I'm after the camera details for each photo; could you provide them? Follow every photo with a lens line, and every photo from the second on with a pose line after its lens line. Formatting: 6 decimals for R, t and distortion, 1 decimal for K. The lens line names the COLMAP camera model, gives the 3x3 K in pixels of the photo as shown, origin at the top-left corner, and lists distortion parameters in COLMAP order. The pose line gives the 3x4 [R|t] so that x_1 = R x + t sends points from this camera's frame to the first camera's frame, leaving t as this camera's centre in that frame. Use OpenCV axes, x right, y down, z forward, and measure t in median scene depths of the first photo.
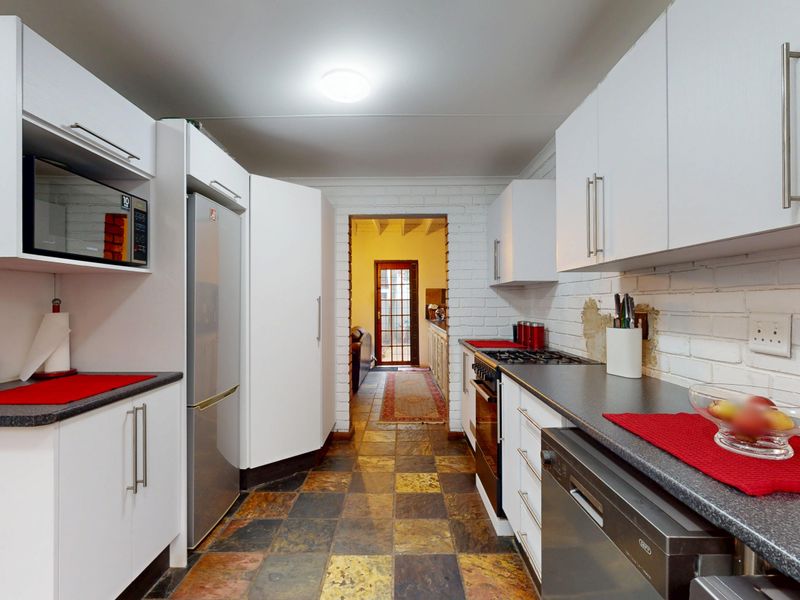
lens RADIAL K [[390.9, 0, 399.1], [0, 390.9, 301.2], [0, 0, 1]] dist [0.000237, -0.000336]
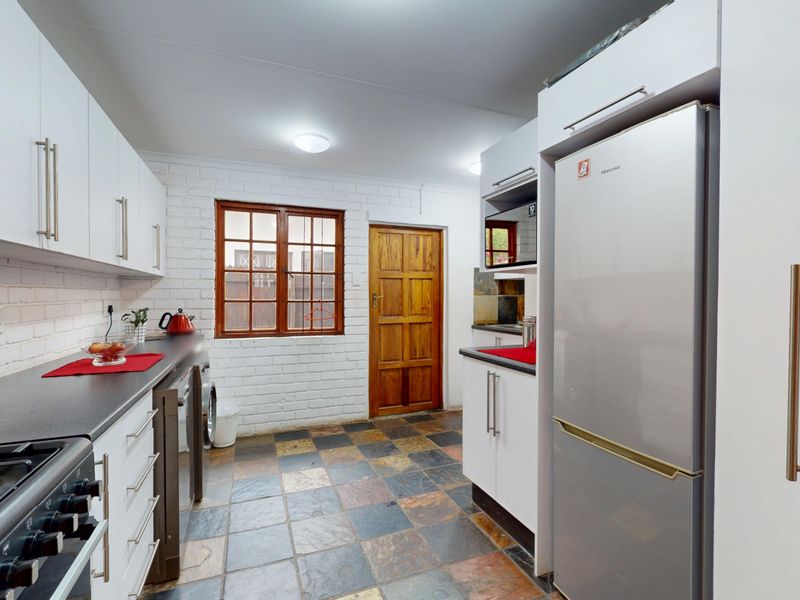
lens RADIAL K [[390.9, 0, 399.1], [0, 390.9, 301.2], [0, 0, 1]] dist [0.000237, -0.000336]
pose [[-0.930727, 0.007897, -0.365629, 0.247700], [0.003698, 0.999919, 0.012182, 0.015011], [0.365696, 0.009986, -0.930681, 4.395328]]
